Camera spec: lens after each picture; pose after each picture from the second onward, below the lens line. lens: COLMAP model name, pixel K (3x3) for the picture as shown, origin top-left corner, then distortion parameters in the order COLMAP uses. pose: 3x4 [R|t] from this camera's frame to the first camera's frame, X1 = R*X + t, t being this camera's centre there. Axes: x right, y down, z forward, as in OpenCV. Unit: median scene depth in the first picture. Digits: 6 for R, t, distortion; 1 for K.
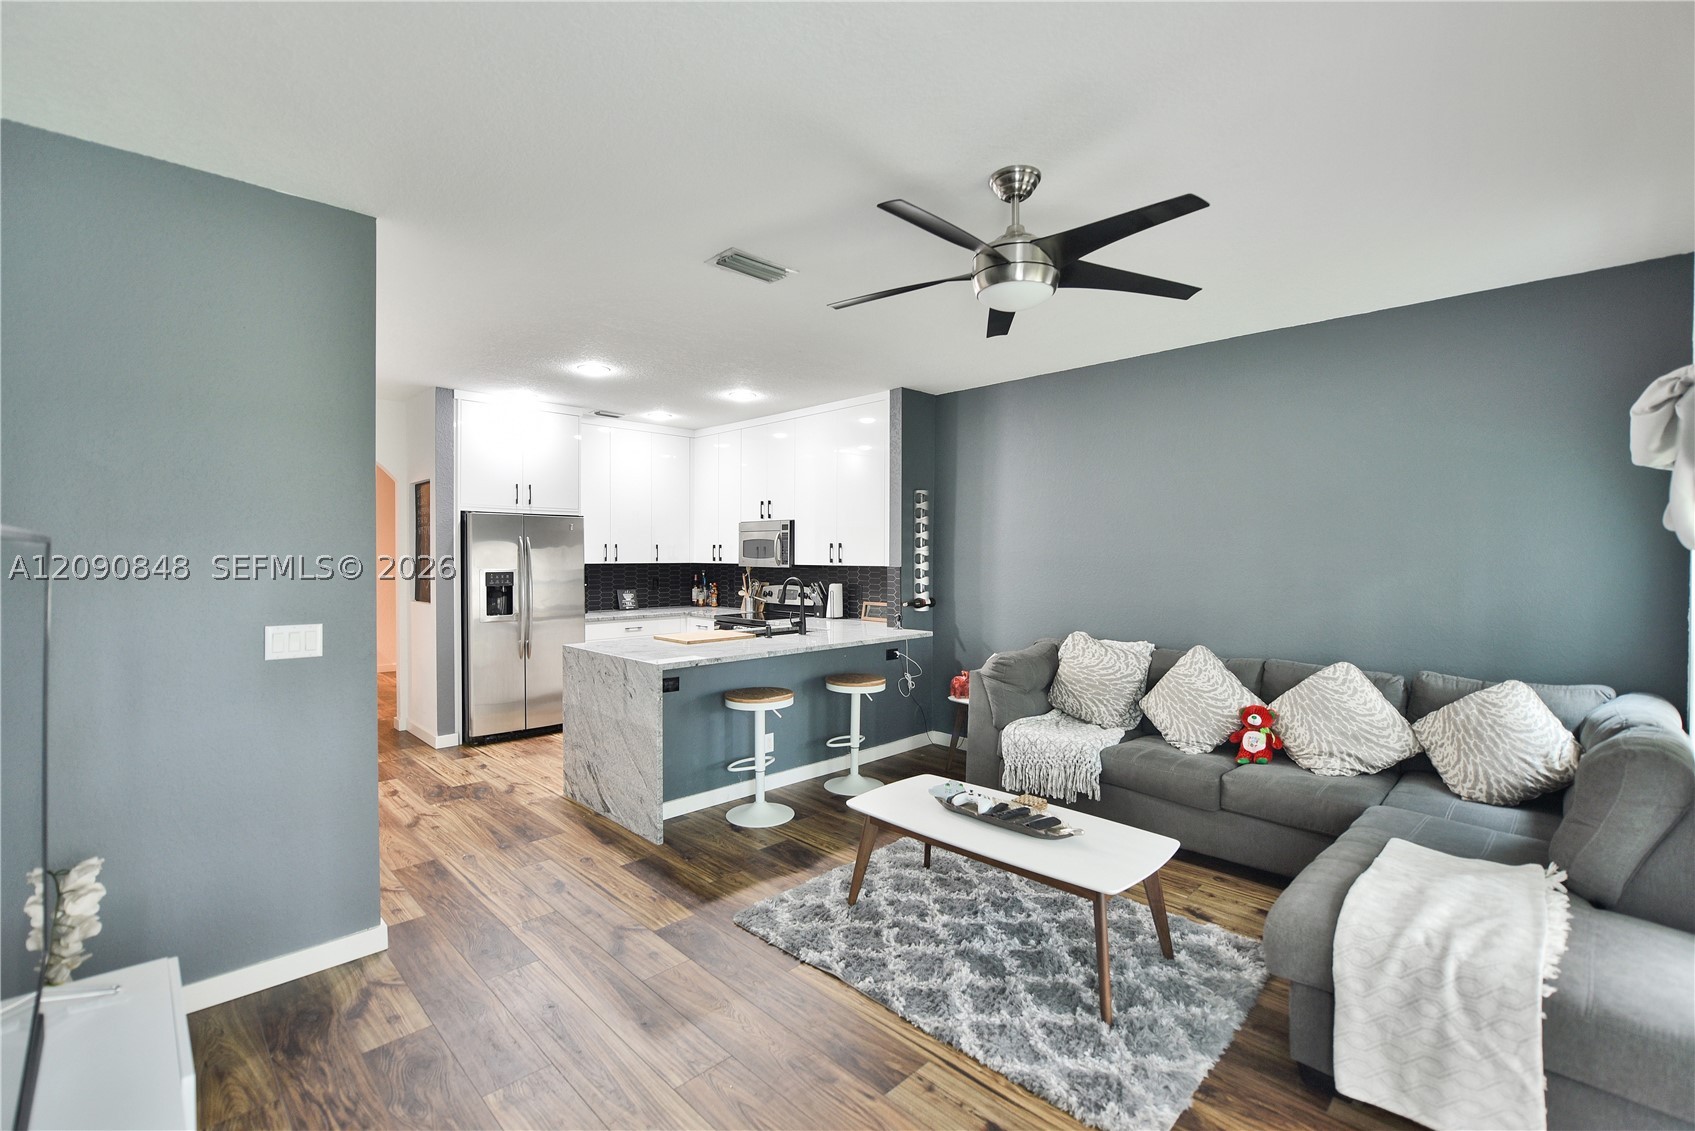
lens RADIAL K [[730.7, 0, 846.9], [0, 730.7, 557.4], [0, 0, 1]] dist [-0.021369, -0.000048]
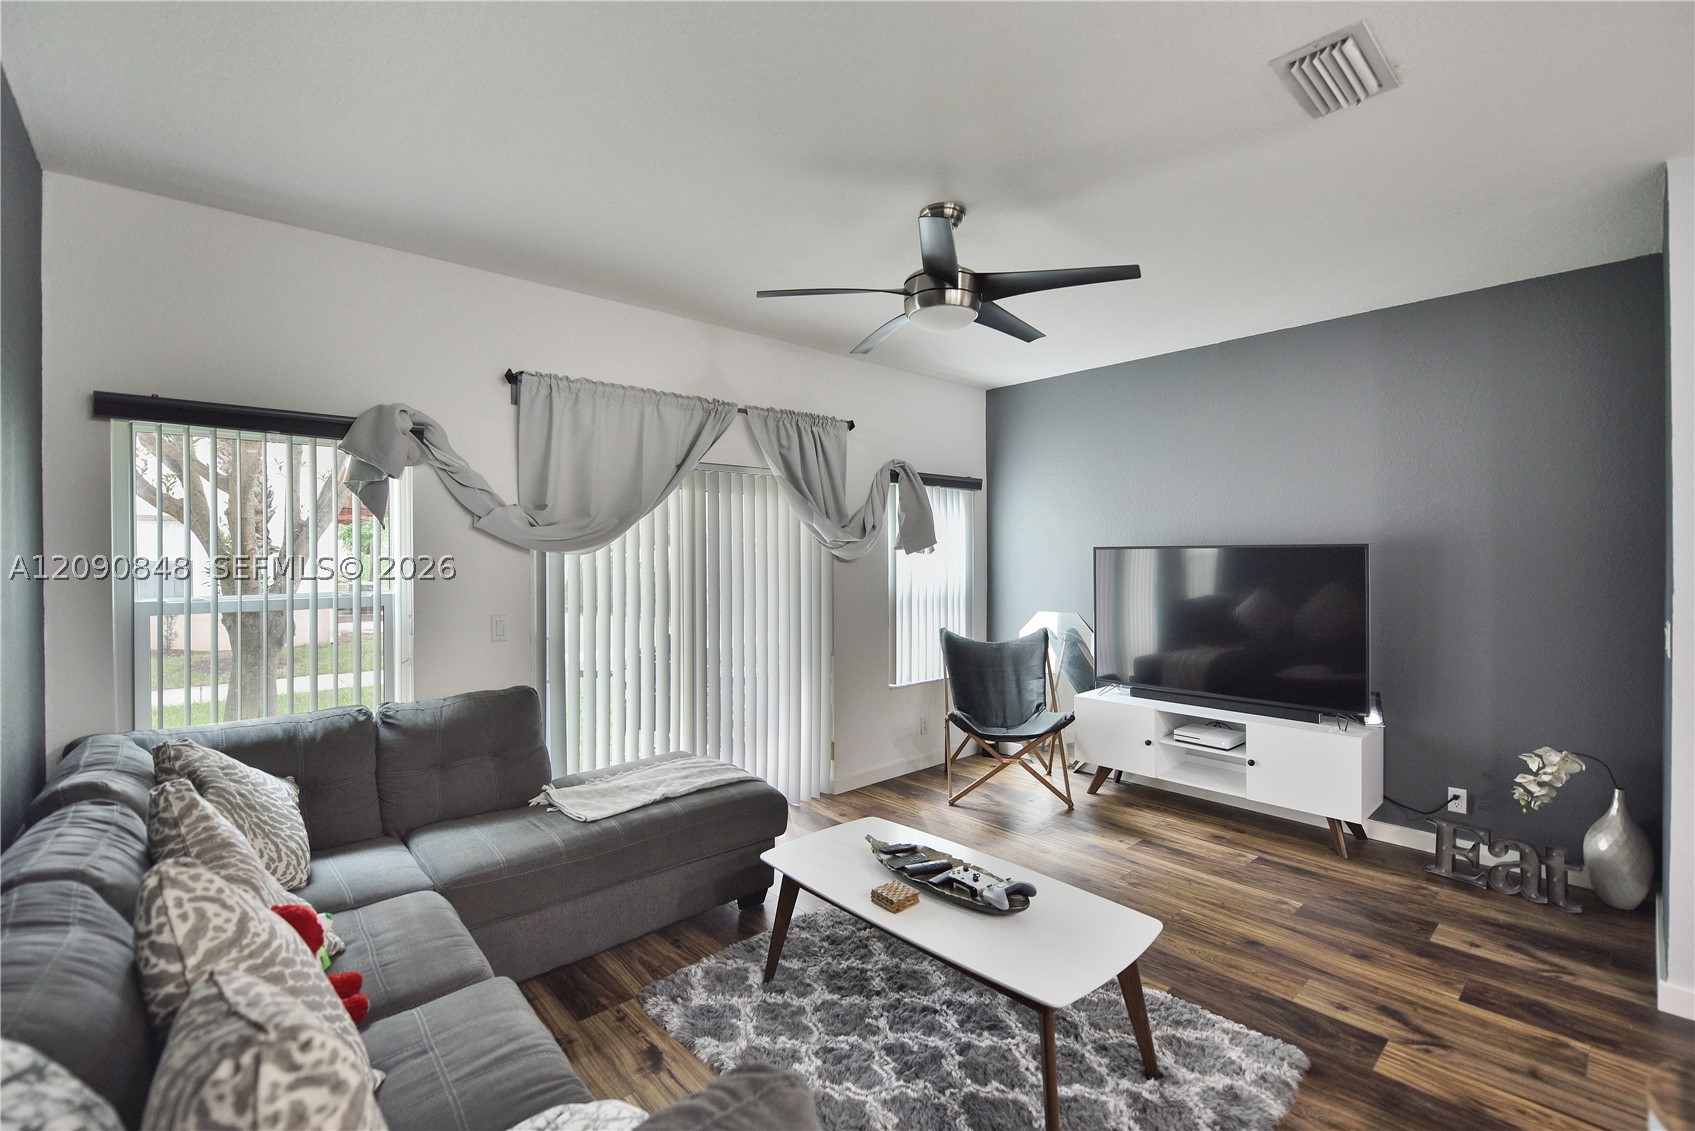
lens RADIAL K [[730.7, 0, 846.9], [0, 730.7, 557.4], [0, 0, 1]] dist [-0.021369, -0.000048]
pose [[-0.998561, 0.004501, 0.053430, 0.195675], [0.004906, 0.999960, 0.007458, -0.004963], [-0.053394, 0.007710, -0.998544, 1.317641]]
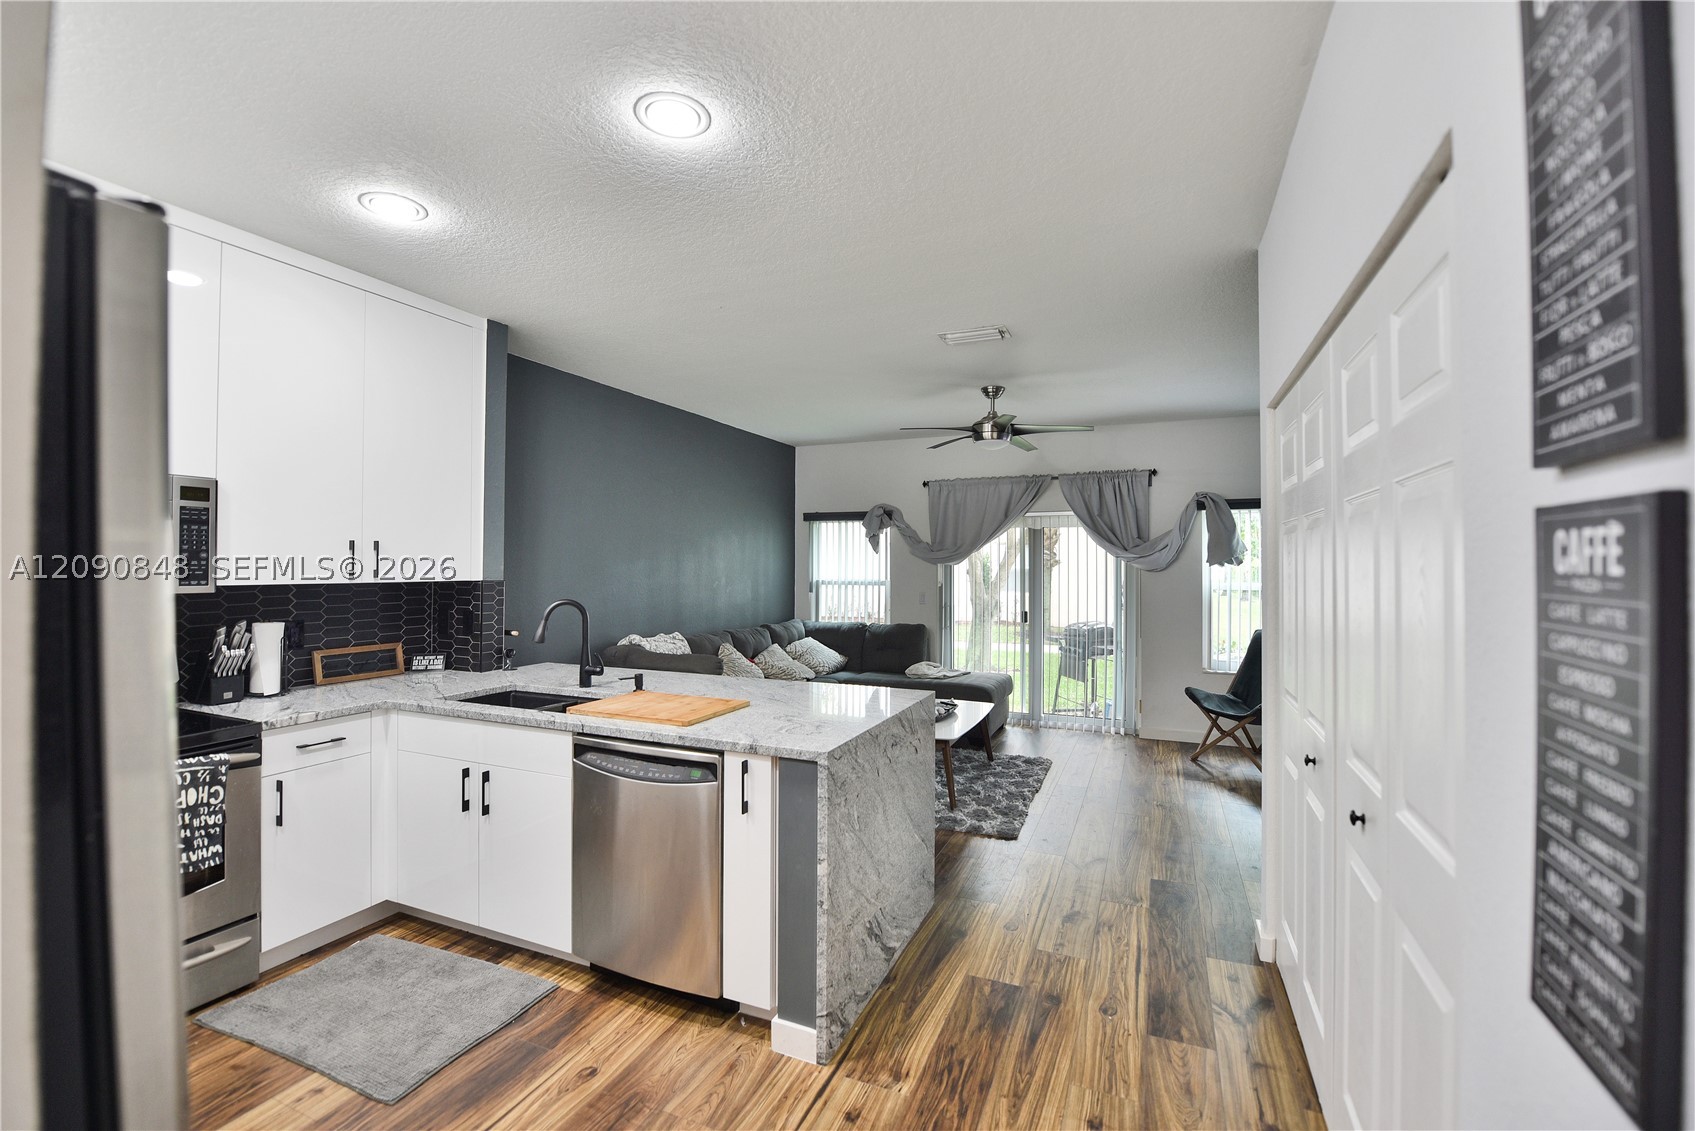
lens RADIAL K [[721.6, 0, 852.9], [0, 721.6, 557.7], [0, 0, 1]] dist [-0.007527, -0.000124]
pose [[-0.374279, 0.009556, 0.927267, -0.974405], [-0.001152, 0.999941, -0.010770, -0.001424], [-0.927315, -0.005100, -0.374246, 1.354964]]
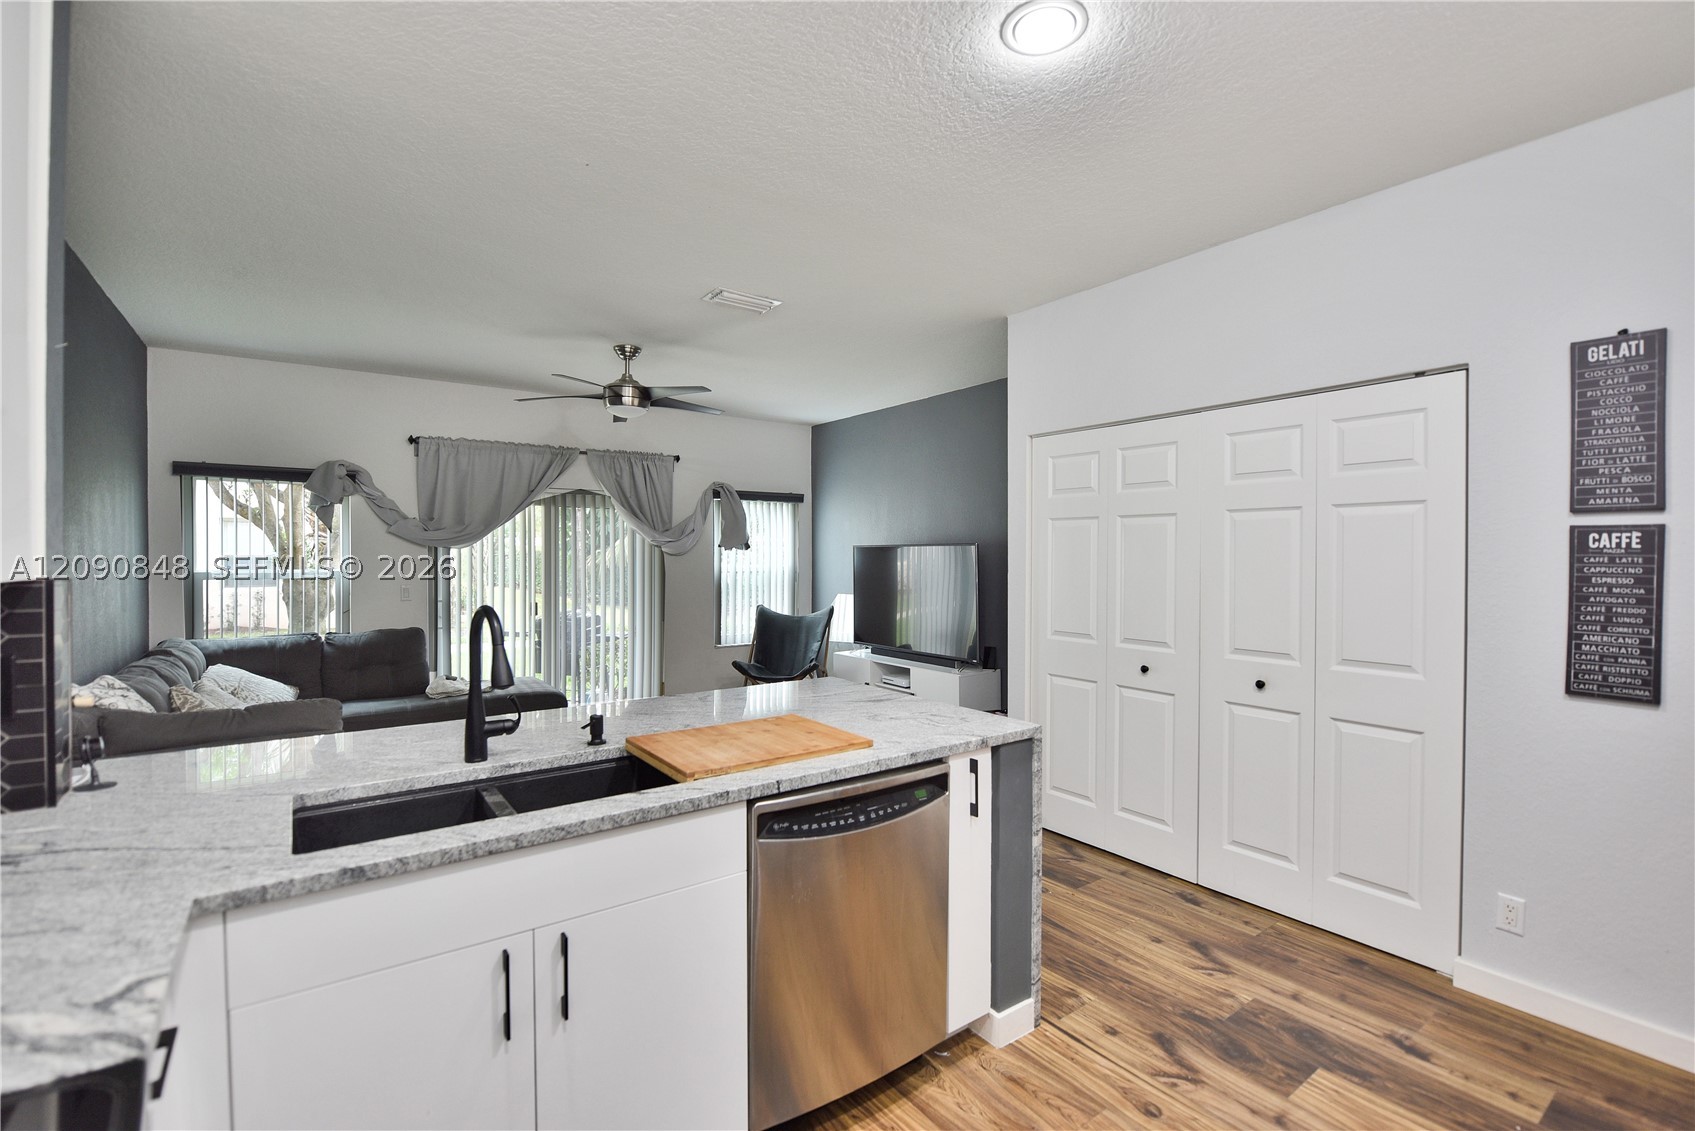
lens RADIAL K [[756.6, 0, 854.4], [0, 756.6, 560.1], [0, 0, 1]] dist [-0.015829, -0.000252]
pose [[-0.989159, -0.001851, 0.146834, -0.395962], [-0.000500, 0.999957, 0.009237, 0.005135], [-0.146845, 0.009063, -0.989118, 1.776230]]
